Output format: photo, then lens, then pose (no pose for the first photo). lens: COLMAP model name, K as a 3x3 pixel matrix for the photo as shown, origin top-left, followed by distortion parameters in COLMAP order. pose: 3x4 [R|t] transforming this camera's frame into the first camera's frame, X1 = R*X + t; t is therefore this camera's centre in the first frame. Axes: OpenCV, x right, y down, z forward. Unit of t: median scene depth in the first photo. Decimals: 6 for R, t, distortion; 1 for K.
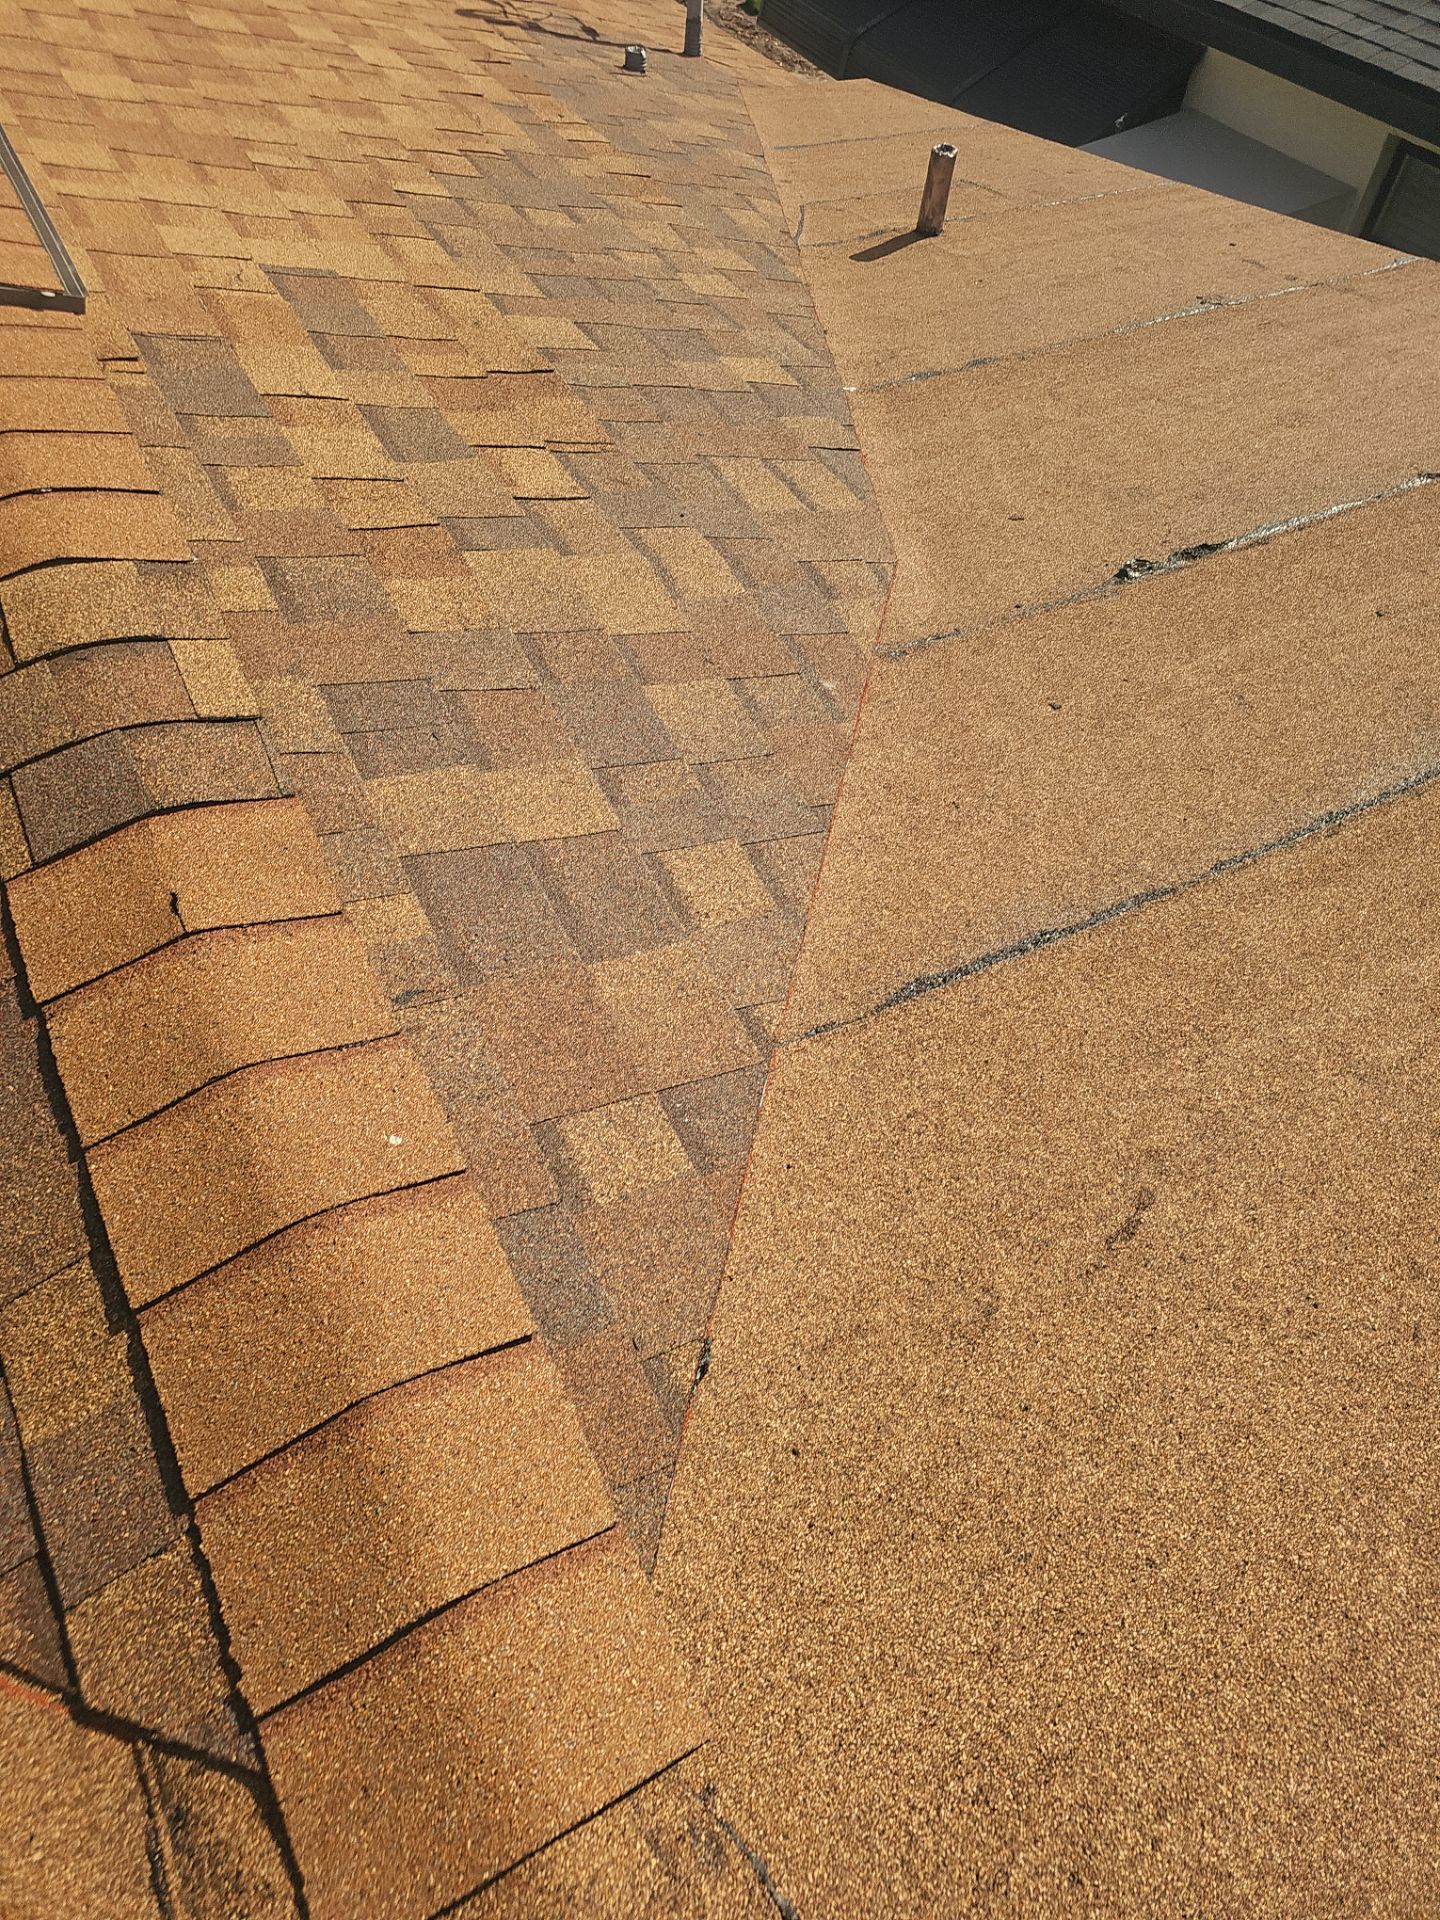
lens RADIAL K [[1285.7, 0, 720.5], [0, 1285.7, 1038.6], [0, 0, 1]] dist [0.000371, -0.004782]
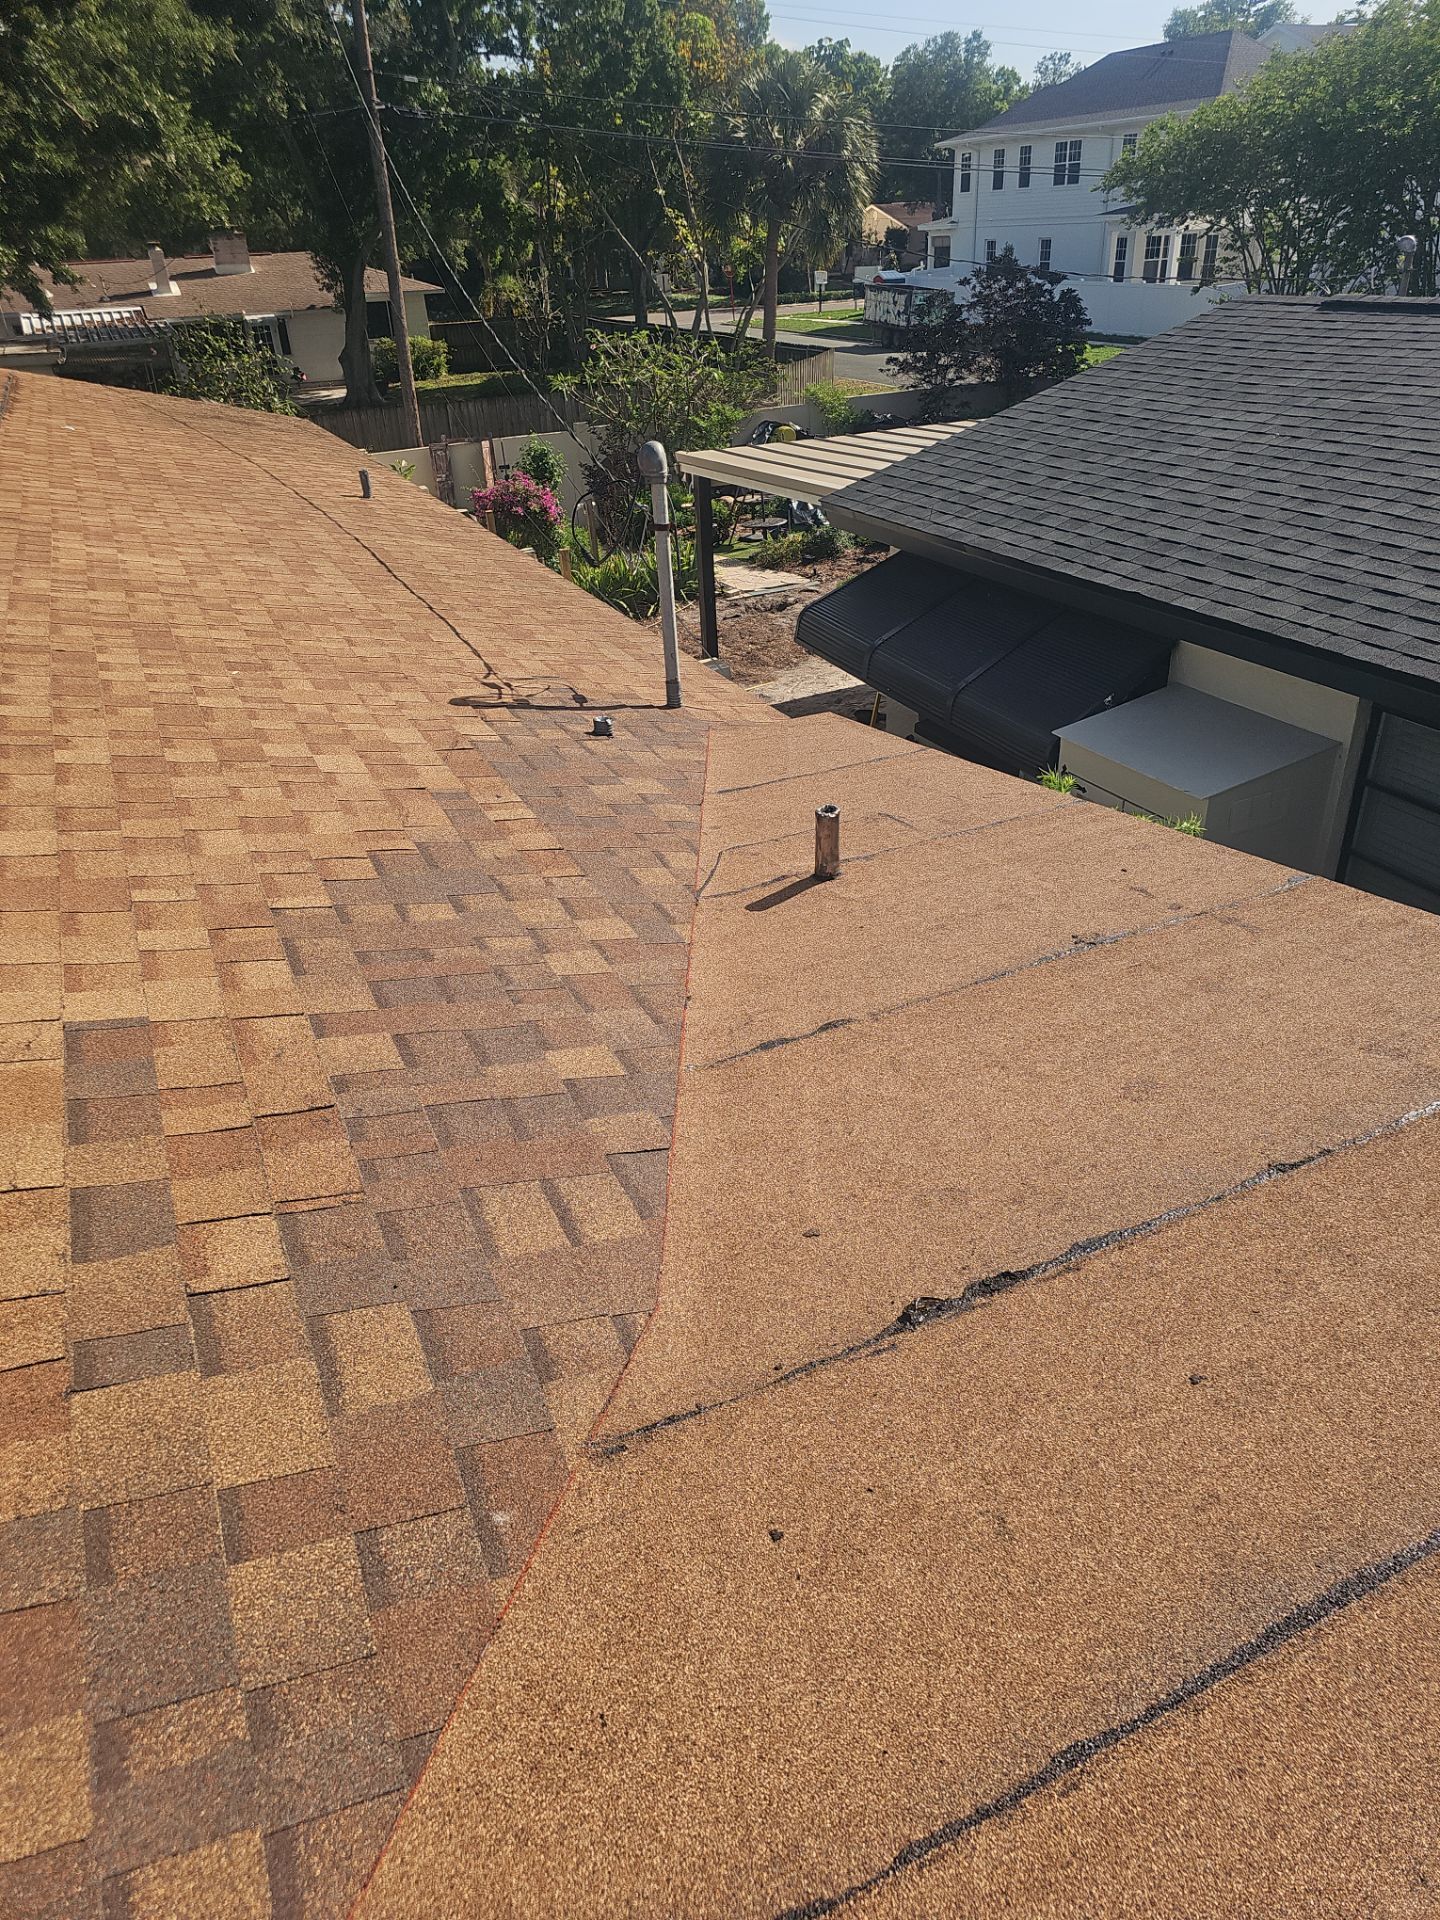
lens RADIAL K [[1353.0, 0, 720.0], [0, 1353.0, 960.0], [0, 0, 1]] dist [0.076092, -0.057732]
pose [[0.991803, -0.070117, -0.106819, 0.228651], [0.021241, 0.914829, -0.403283, -0.161652], [0.125998, 0.397709, 0.908819, 0.042976]]
